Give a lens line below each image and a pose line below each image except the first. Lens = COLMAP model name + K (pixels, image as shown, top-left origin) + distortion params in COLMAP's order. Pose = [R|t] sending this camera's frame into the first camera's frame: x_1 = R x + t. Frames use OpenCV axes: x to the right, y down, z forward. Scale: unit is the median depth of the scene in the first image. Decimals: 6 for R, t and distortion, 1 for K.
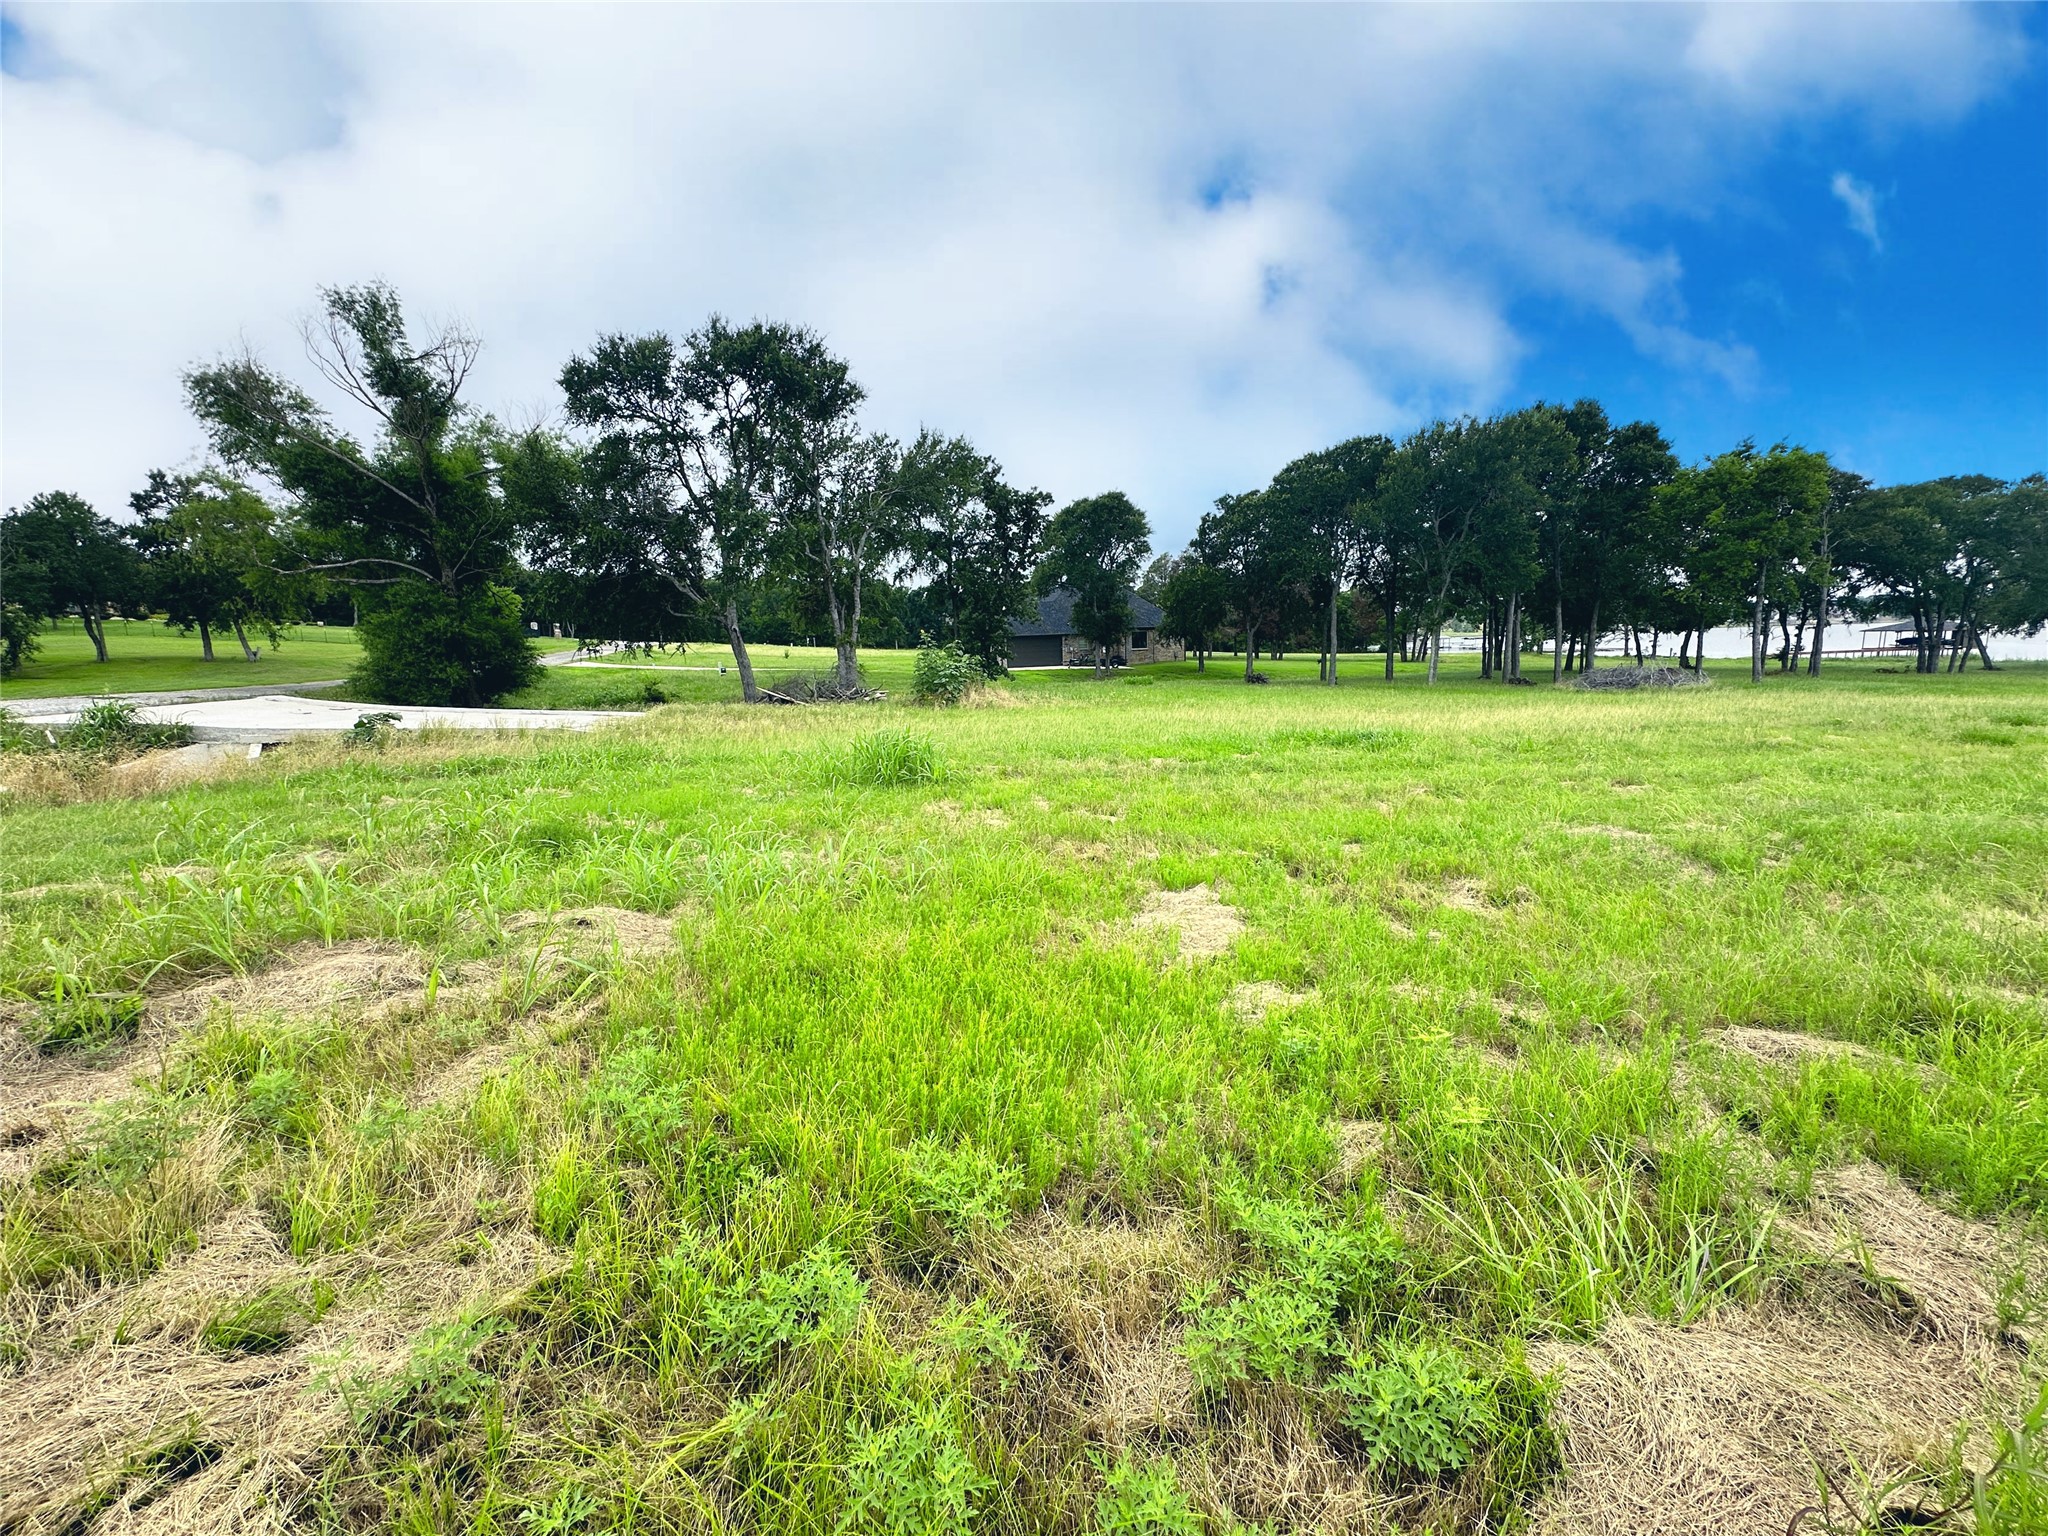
lens RADIAL K [[816.8, 0, 1018.3], [0, 816.8, 764.4], [0, 0, 1]] dist [0.000603, -0.000376]
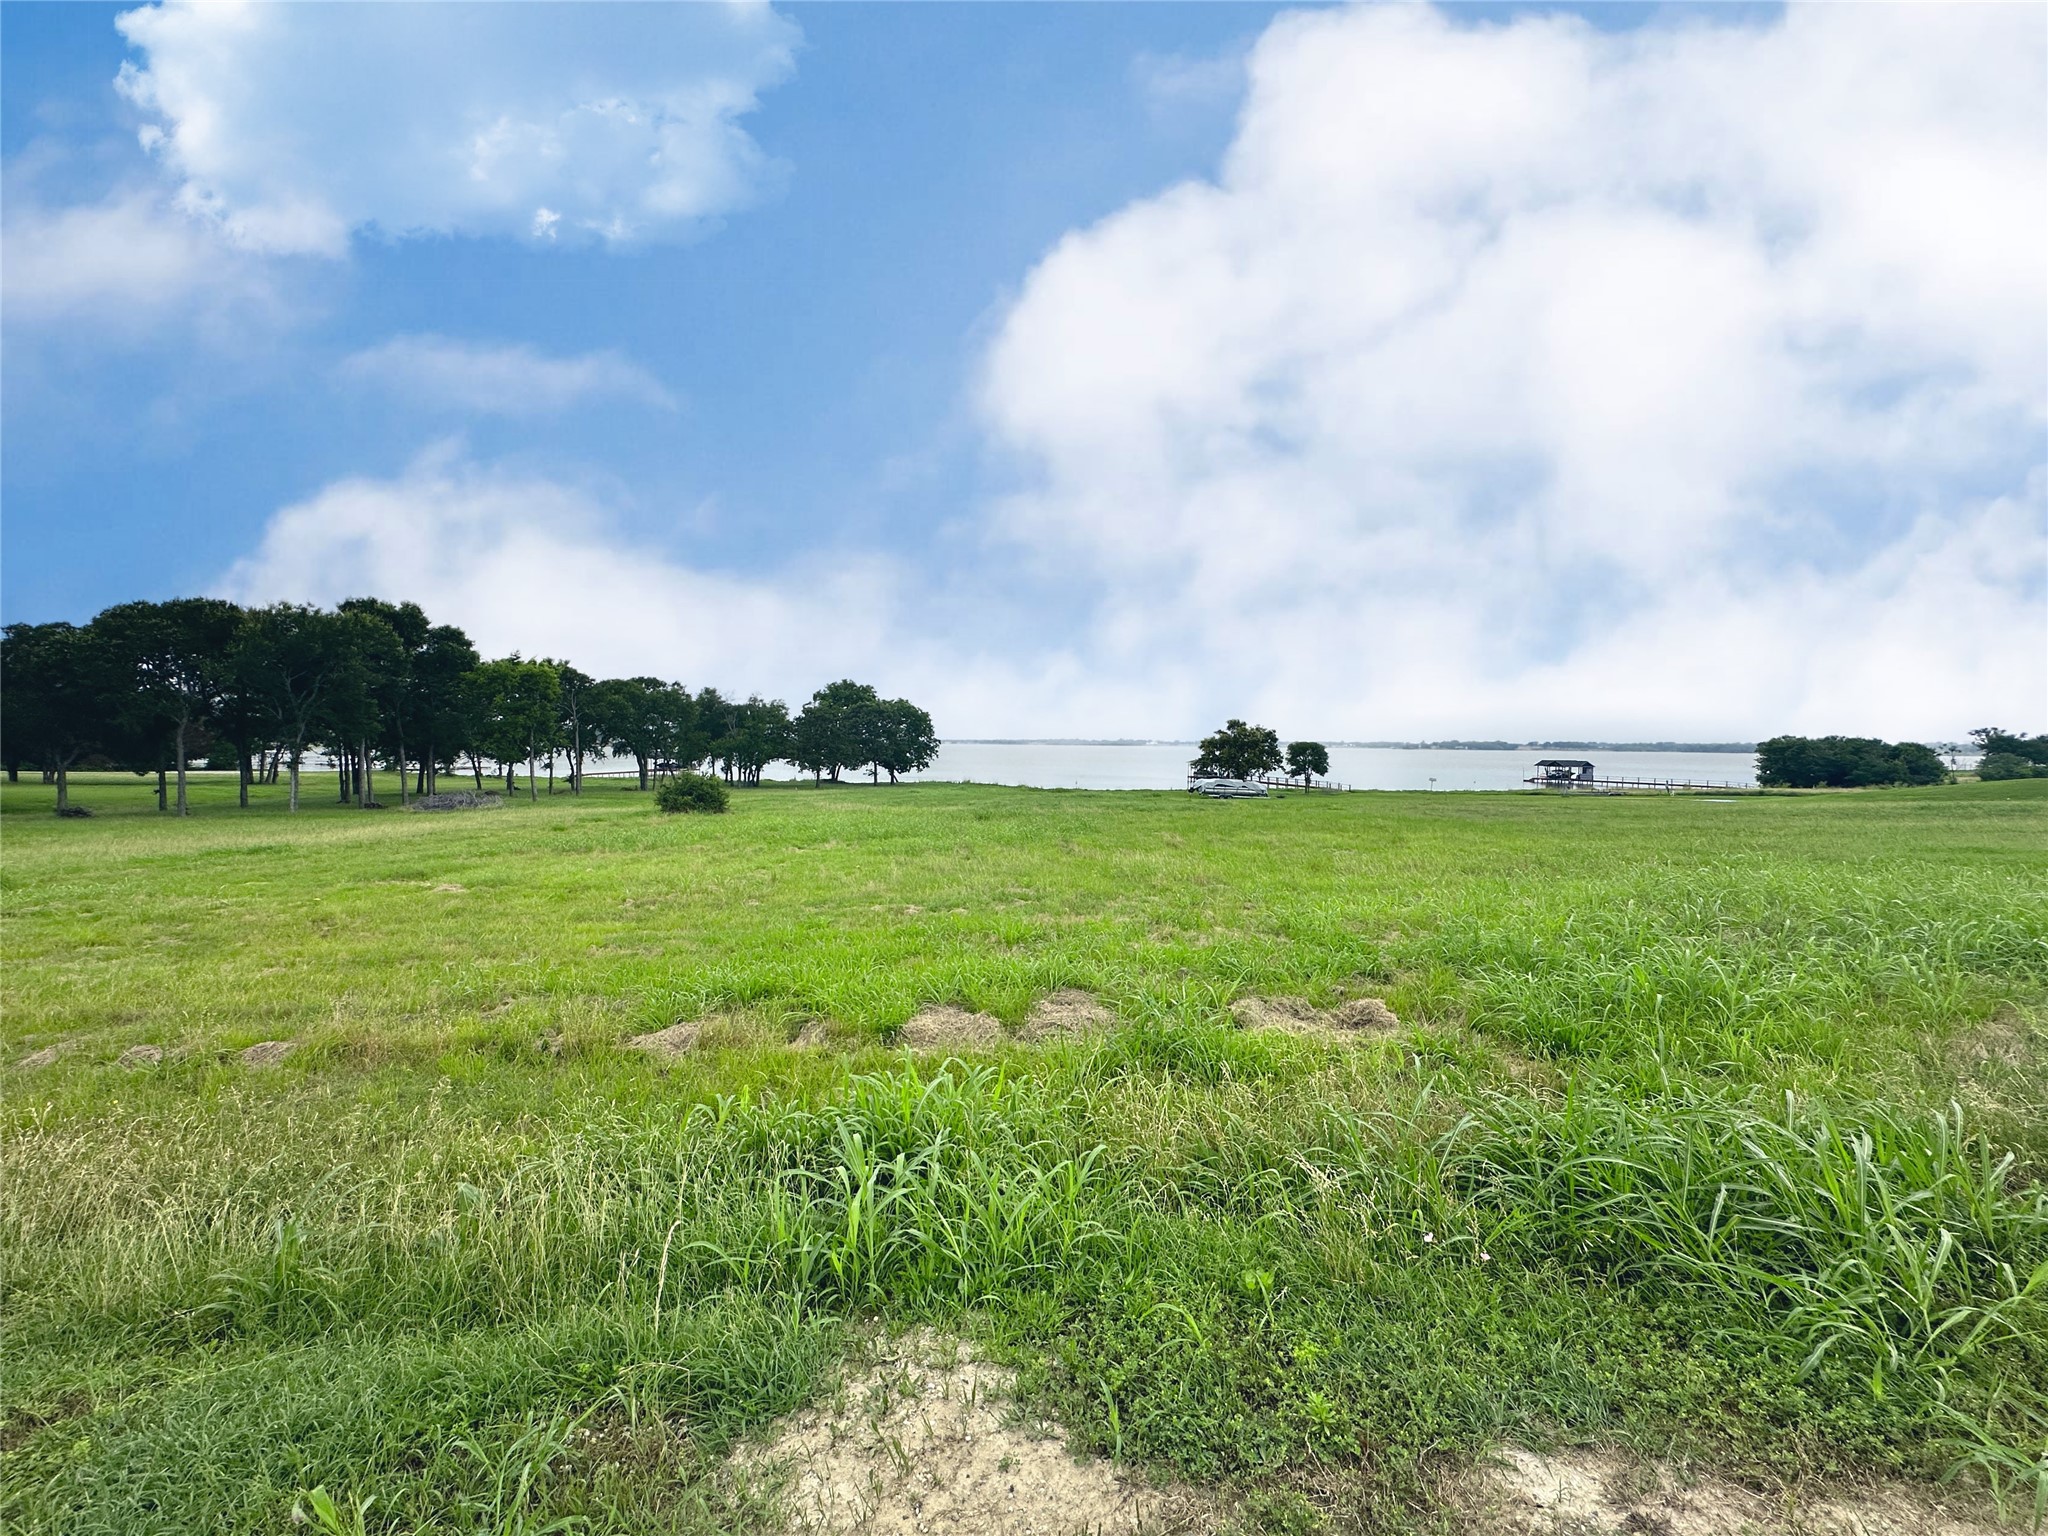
lens RADIAL K [[816.8, 0, 1024.8], [0, 816.8, 765.9], [0, 0, 1]] dist [0.000603, -0.000376]
pose [[0.357824, 0.006718, 0.933765, -0.242021], [0.118798, 0.991521, -0.052657, 0.028540], [-0.926201, 0.129771, 0.353992, -0.452228]]
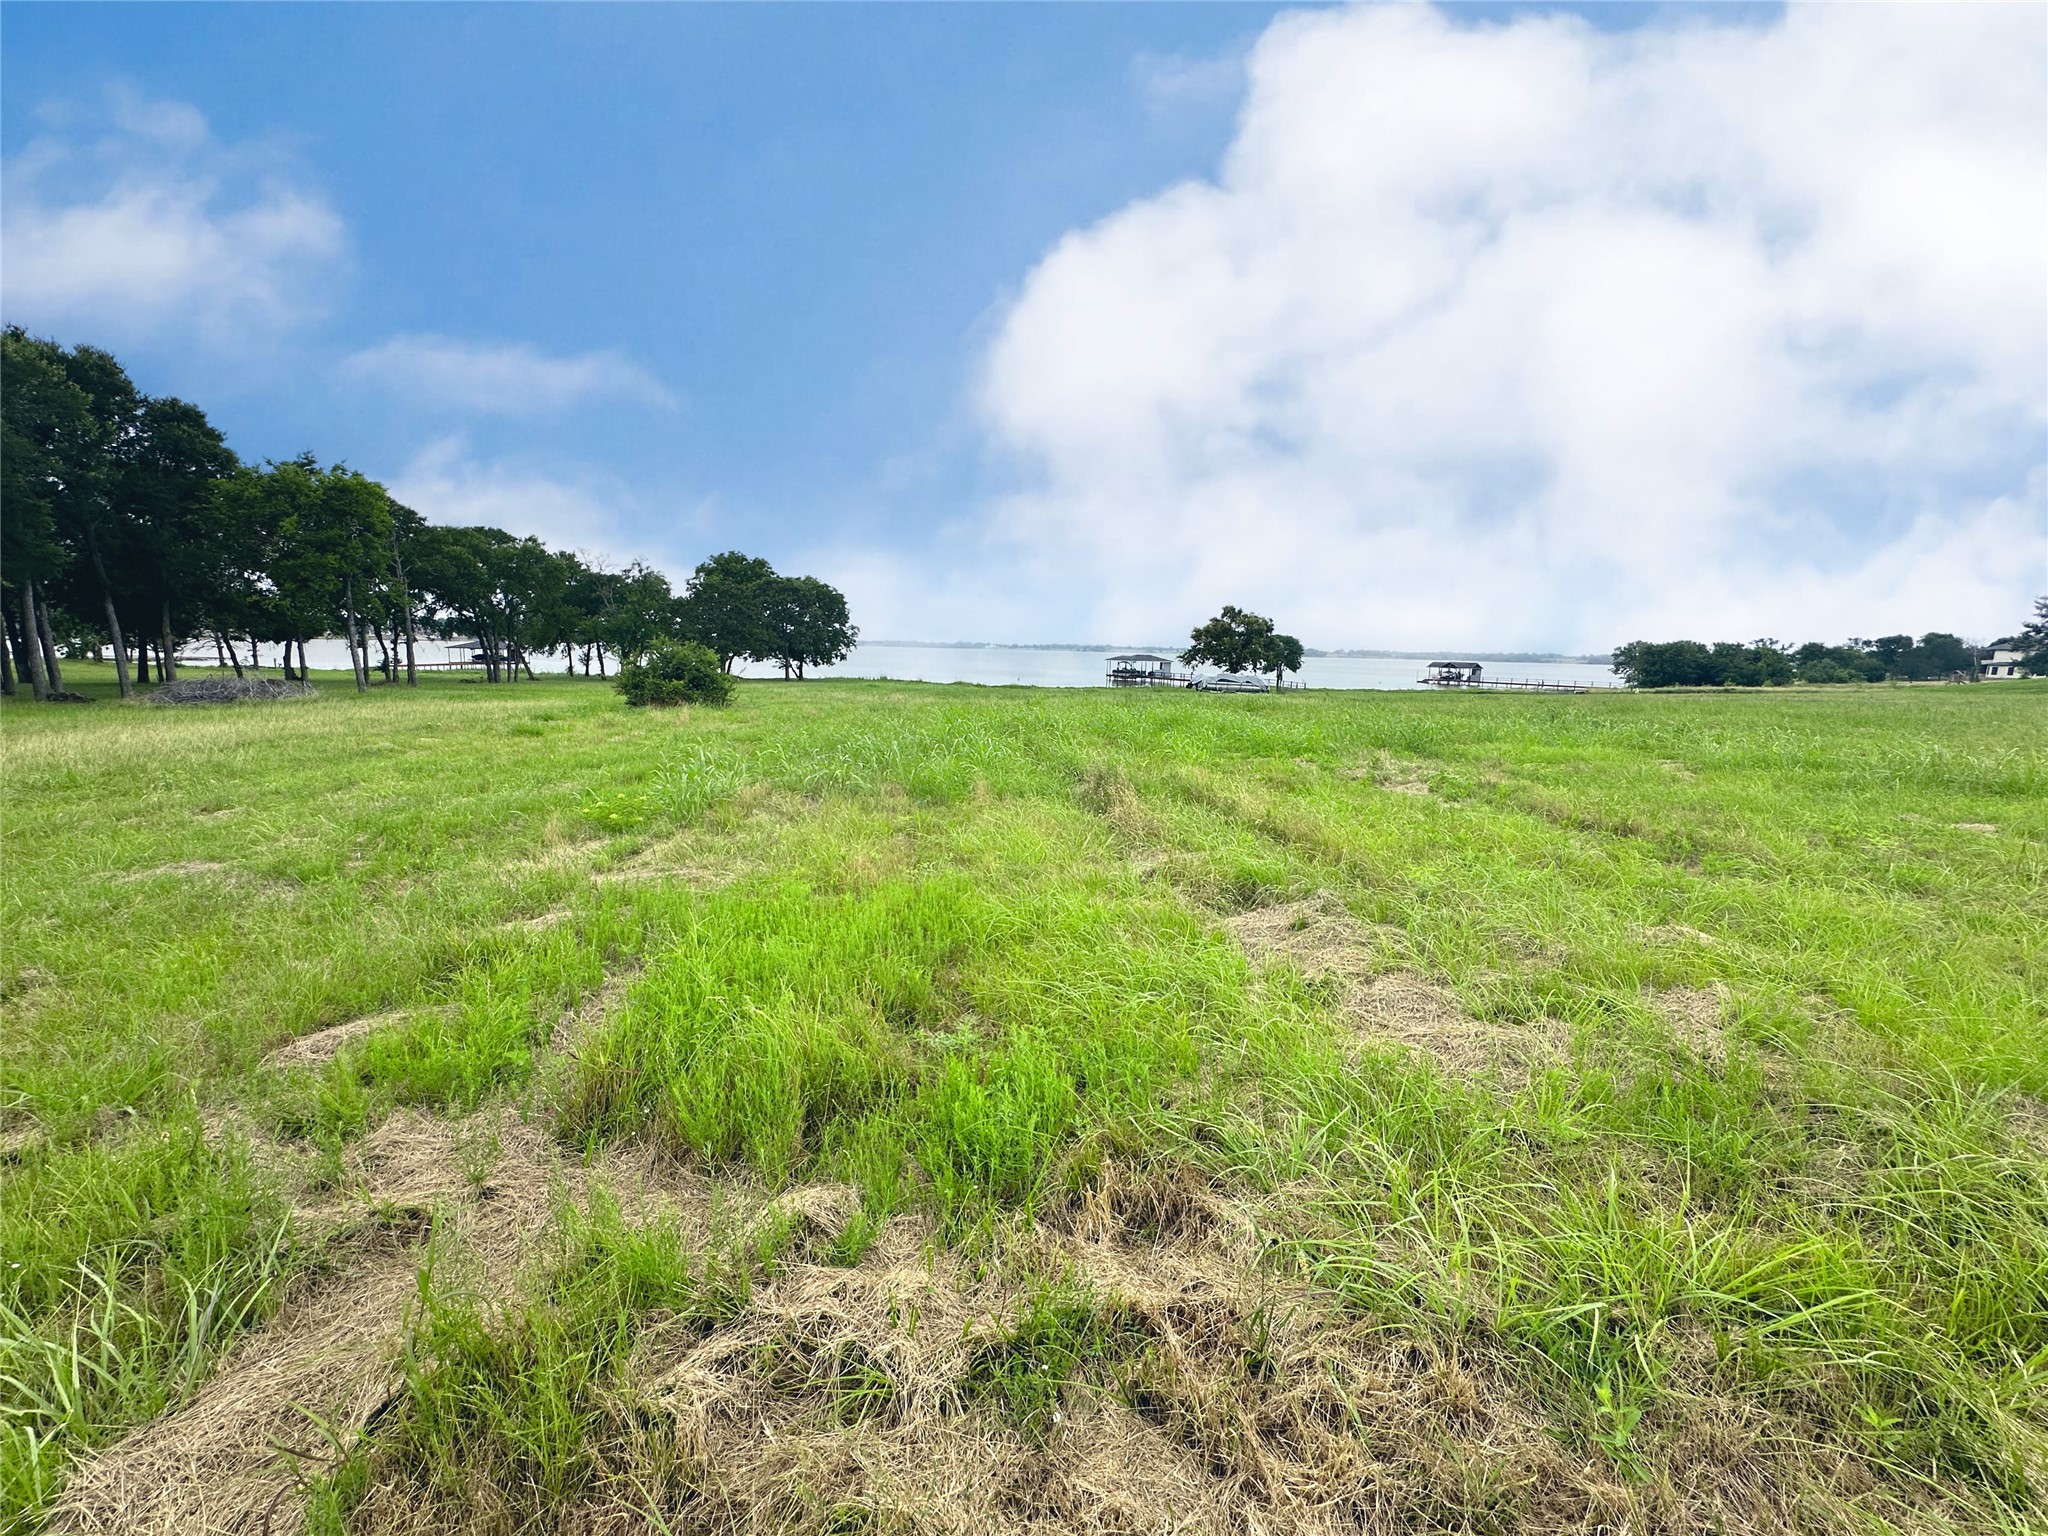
lens RADIAL K [[816.8, 0, 1024.4], [0, 816.8, 770.4], [0, 0, 1]] dist [0.000603, -0.000376]
pose [[0.165458, -0.112373, 0.979794, 0.006304], [0.118855, 0.988518, 0.093302, 0.000806], [-0.979029, 0.101016, 0.176914, -0.005480]]
